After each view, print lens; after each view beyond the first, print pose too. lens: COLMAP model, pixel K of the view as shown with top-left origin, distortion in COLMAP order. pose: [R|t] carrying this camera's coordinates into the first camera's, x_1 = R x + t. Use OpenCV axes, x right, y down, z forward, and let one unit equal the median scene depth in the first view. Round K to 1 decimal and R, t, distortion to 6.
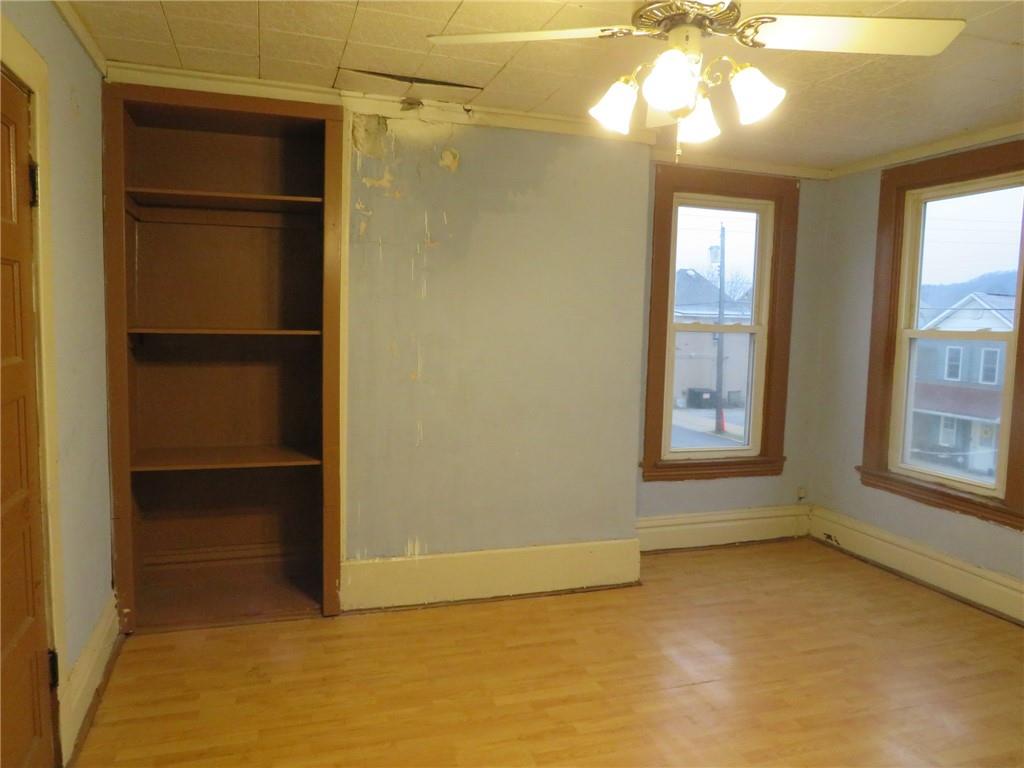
lens RADIAL K [[723.8, 0, 508.4], [0, 723.8, 382.2], [0, 0, 1]] dist [-0.027783, 0.001411]
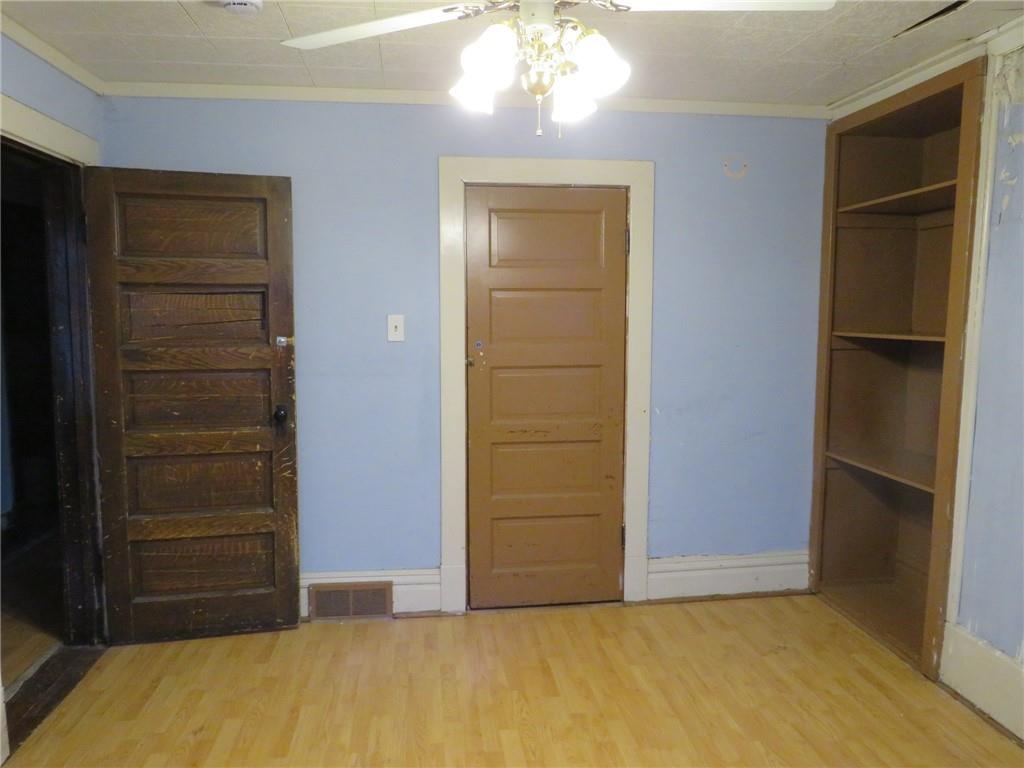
lens RADIAL K [[723.8, 0, 508.1], [0, 723.8, 385.2], [0, 0, 1]] dist [-0.027783, 0.001411]
pose [[-0.191064, 0.075958, -0.978634, 0.578642], [-0.099069, 0.990418, 0.096215, -0.039768], [0.976565, 0.115336, -0.181708, 0.581062]]
